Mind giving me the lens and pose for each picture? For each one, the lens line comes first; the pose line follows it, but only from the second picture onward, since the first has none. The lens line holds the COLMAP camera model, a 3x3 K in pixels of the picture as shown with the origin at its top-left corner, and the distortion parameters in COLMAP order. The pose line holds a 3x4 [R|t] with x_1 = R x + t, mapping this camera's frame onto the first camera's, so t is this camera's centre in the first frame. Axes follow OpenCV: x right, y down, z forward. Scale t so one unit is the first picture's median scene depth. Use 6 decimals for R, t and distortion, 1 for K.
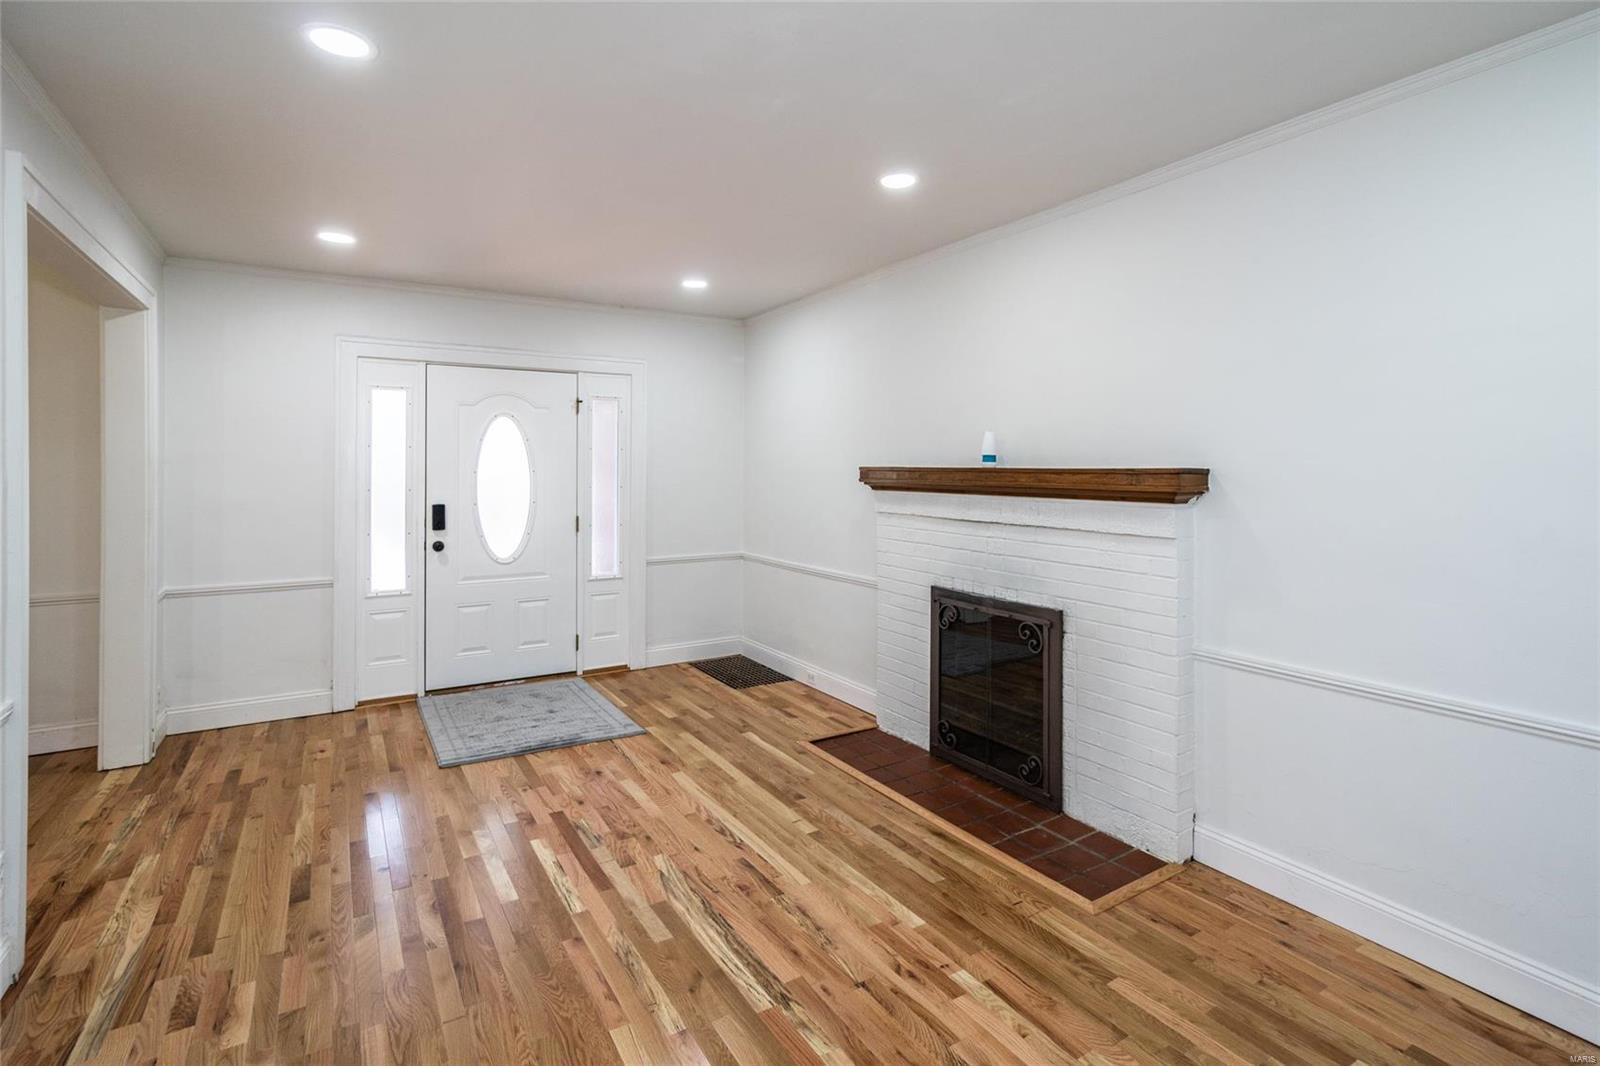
lens RADIAL K [[774.7, 0, 812.2], [0, 774.7, 476.0], [0, 0, 1]] dist [-0.003989, 0.000431]
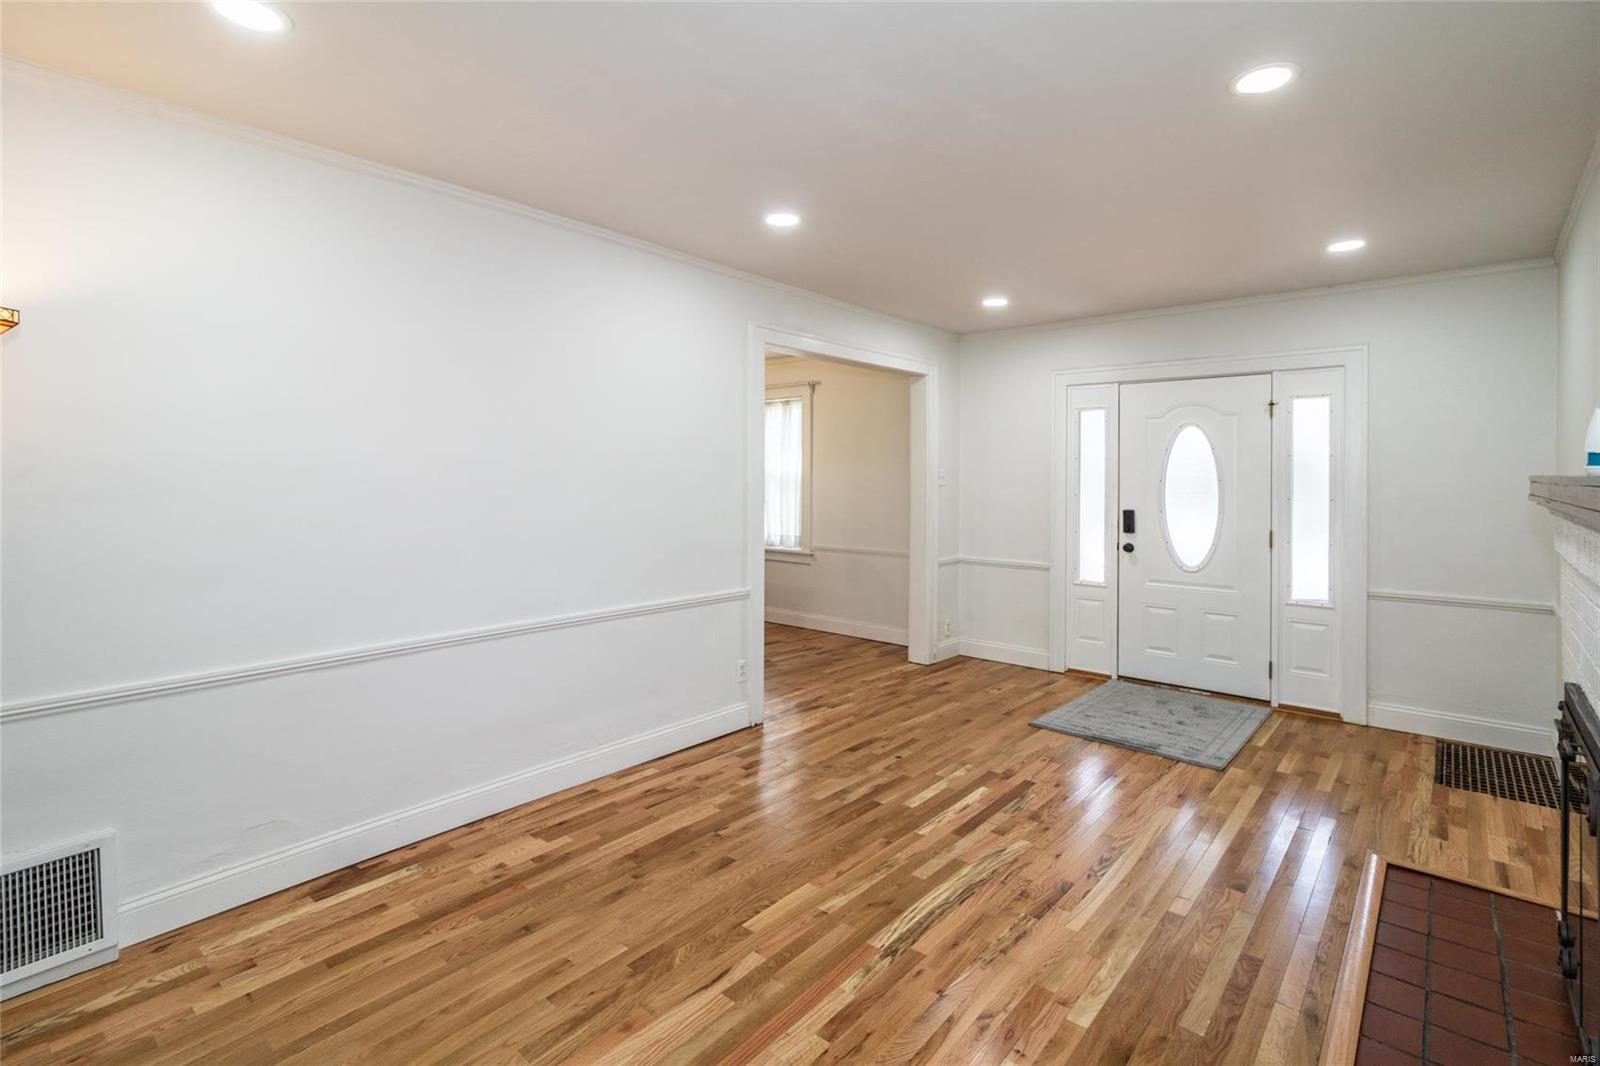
lens RADIAL K [[759.7, 0, 814.4], [0, 759.7, 489.4], [0, 0, 1]] dist [-0.001720, -0.000784]
pose [[0.308041, 0.016661, -0.951227, 0.518355], [-0.013666, 0.999821, 0.013087, -0.000716], [0.951275, 0.008969, 0.308214, 0.299463]]
